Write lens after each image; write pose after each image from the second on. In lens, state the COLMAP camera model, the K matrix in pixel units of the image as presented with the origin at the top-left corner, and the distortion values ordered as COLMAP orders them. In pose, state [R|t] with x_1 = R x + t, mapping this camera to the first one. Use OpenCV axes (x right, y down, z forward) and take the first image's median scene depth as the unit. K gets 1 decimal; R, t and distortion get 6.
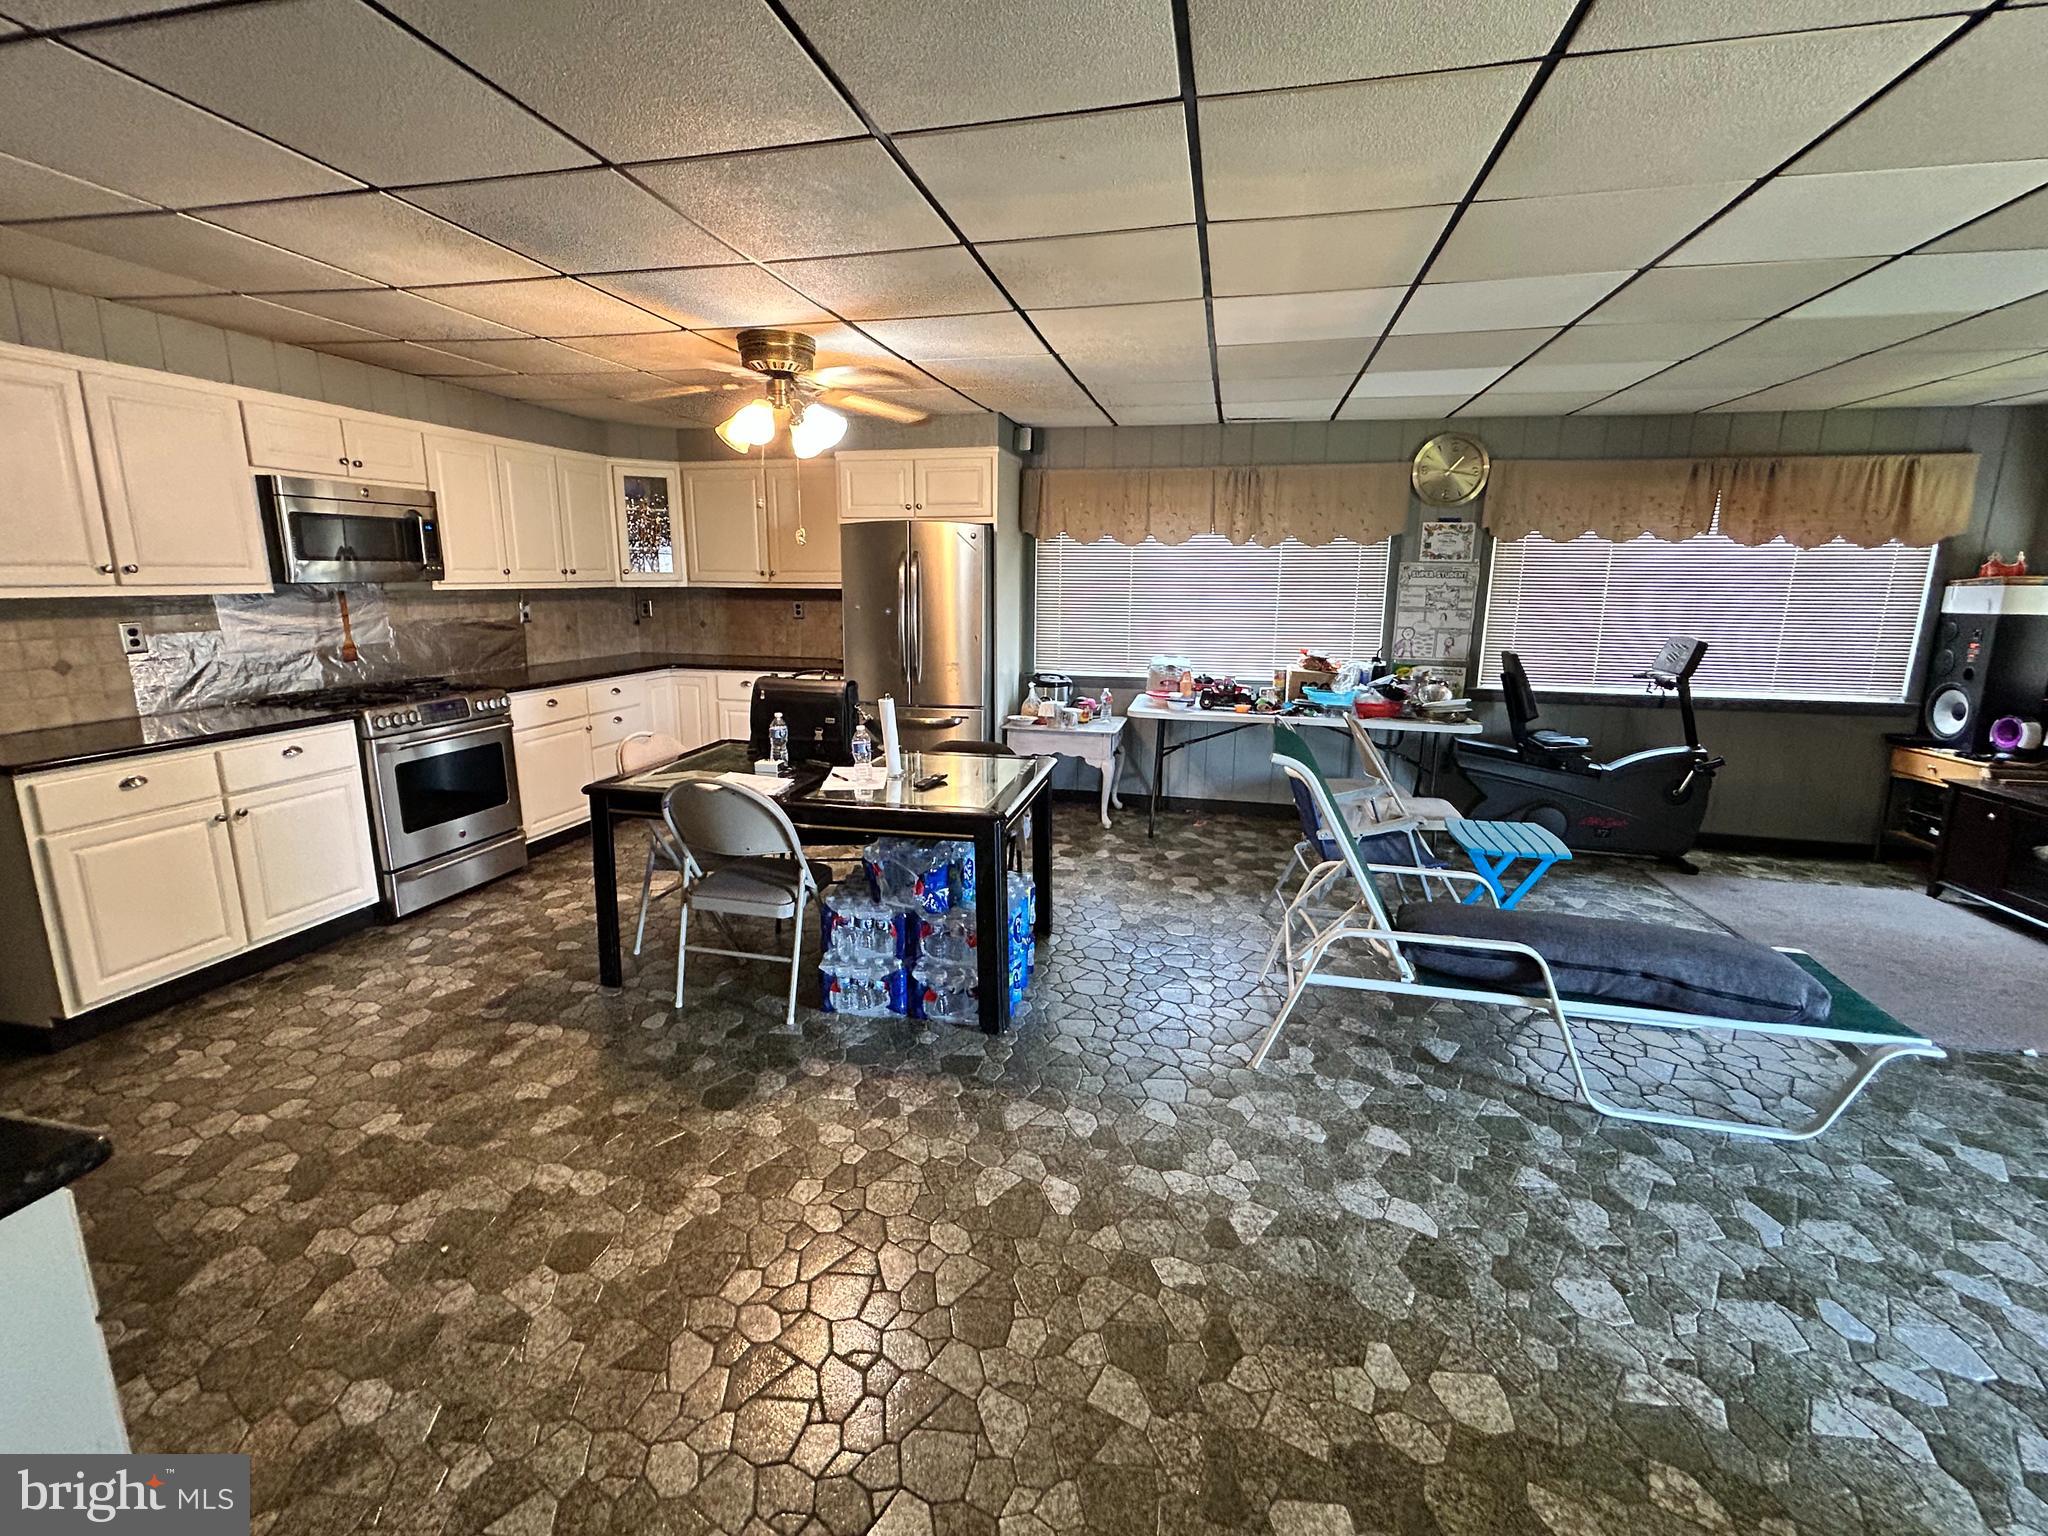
lens RADIAL K [[904.5, 0, 1026.2], [0, 904.5, 765.5], [0, 0, 1]] dist [-0.004318, 0.002401]
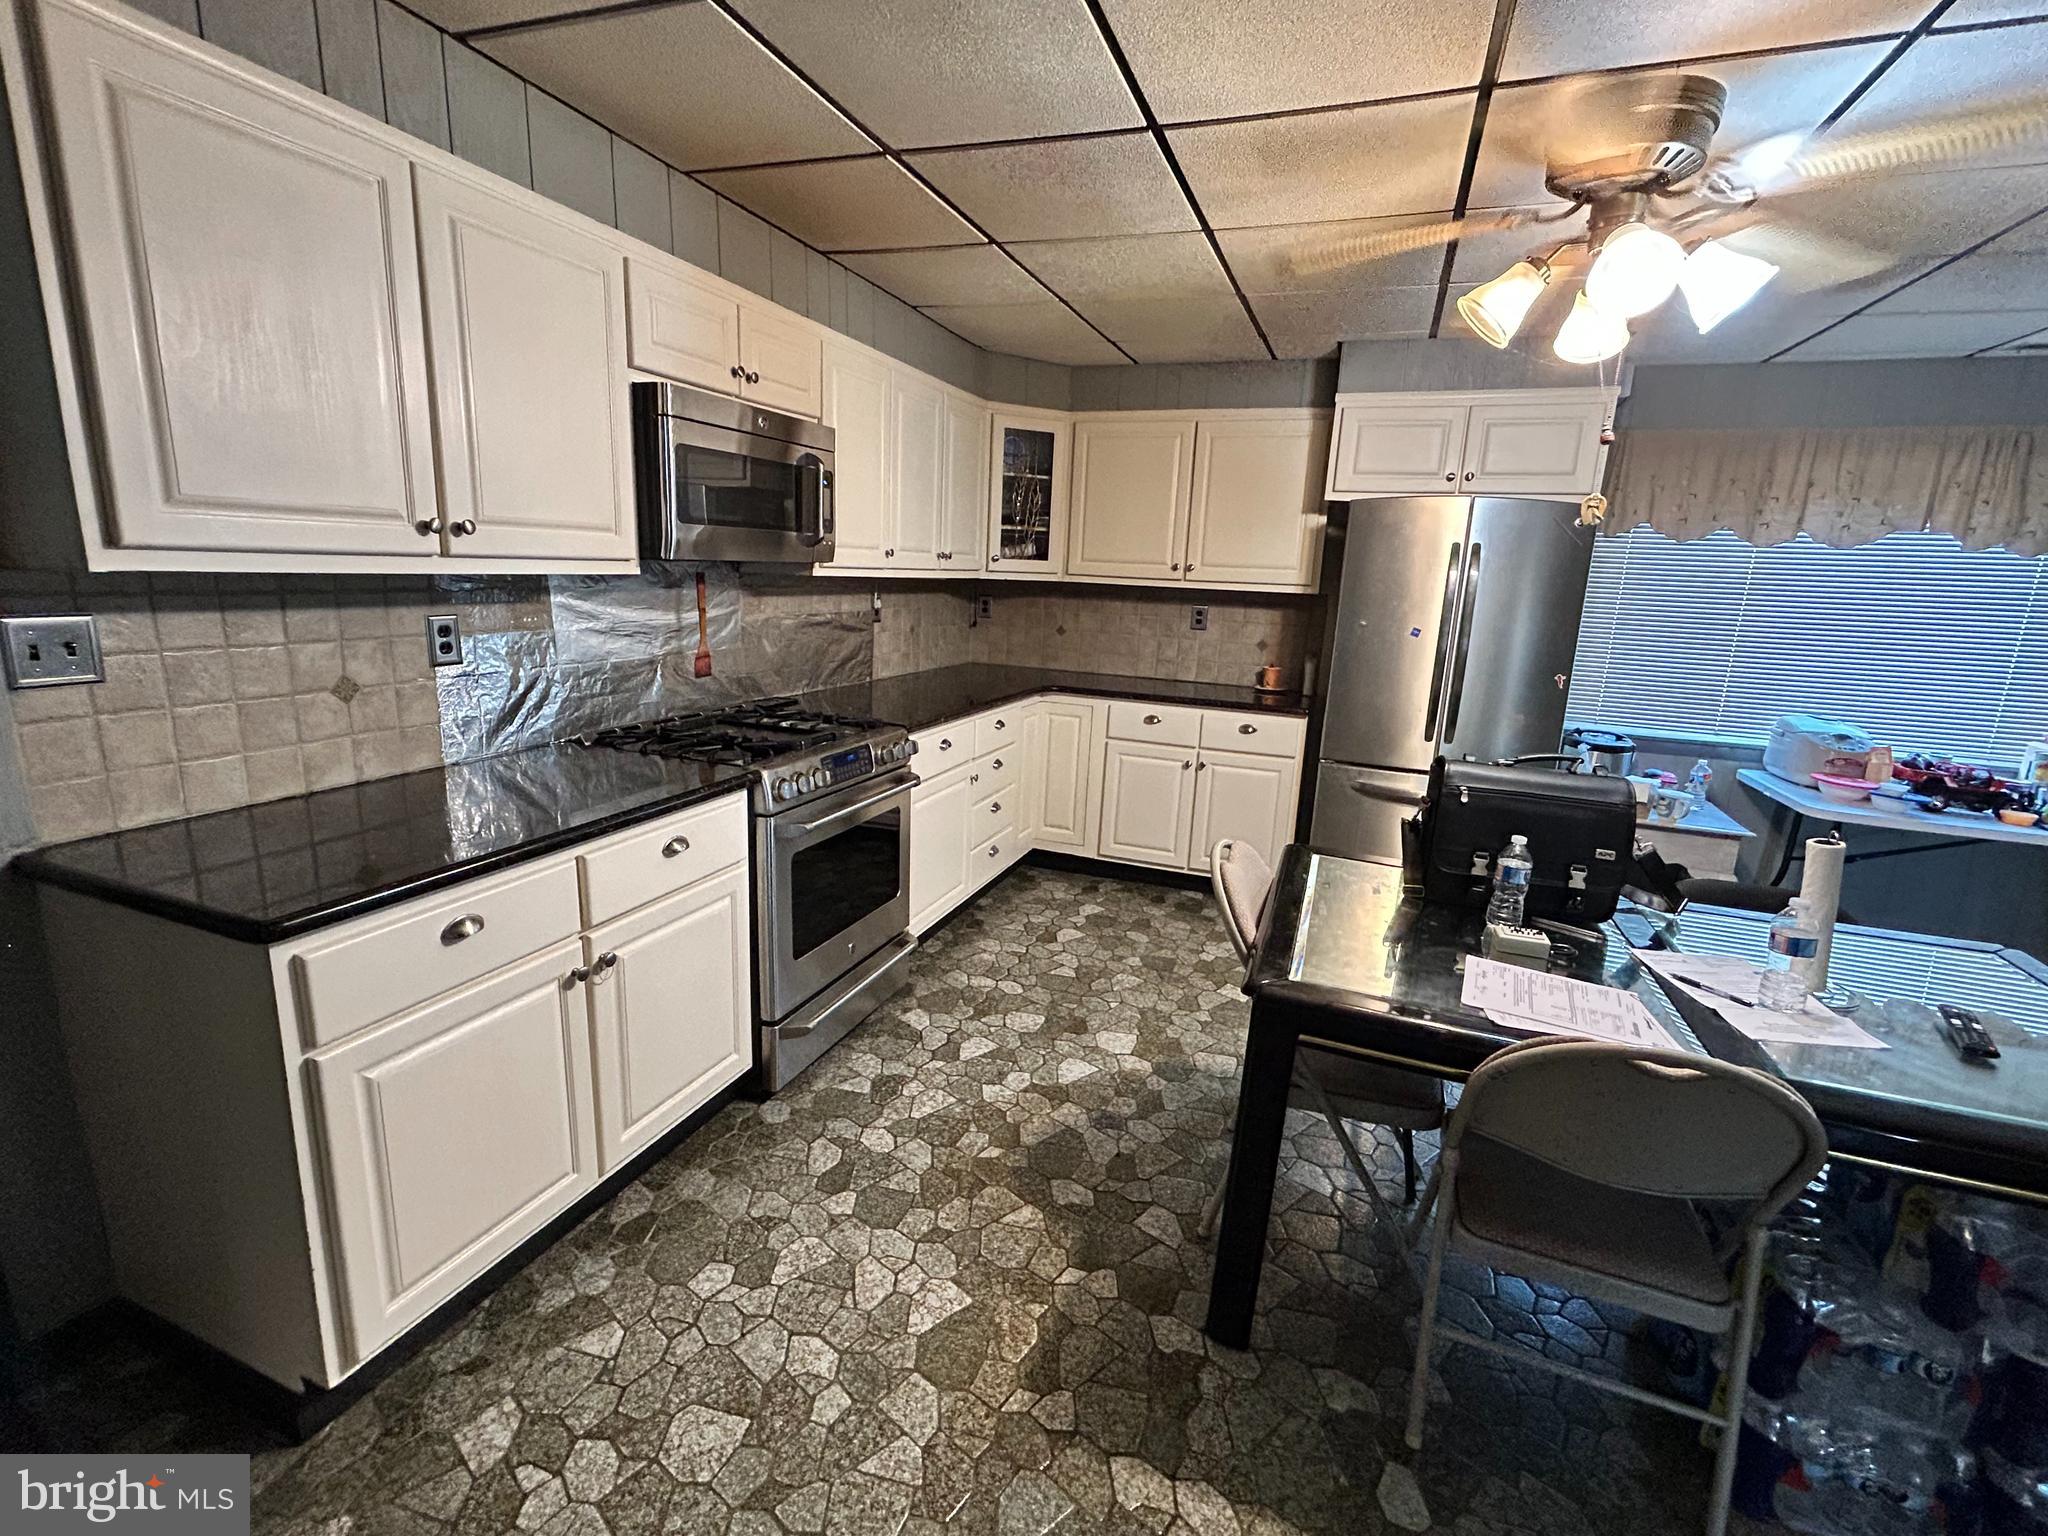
lens RADIAL K [[904.5, 0, 1022.2], [0, 904.5, 763.9], [0, 0, 1]] dist [-0.004318, 0.002401]
pose [[0.988650, 0.066878, -0.134529, -0.502073], [-0.066253, 0.997761, 0.009125, -0.087596], [0.134838, -0.000109, 0.990868, 0.434889]]
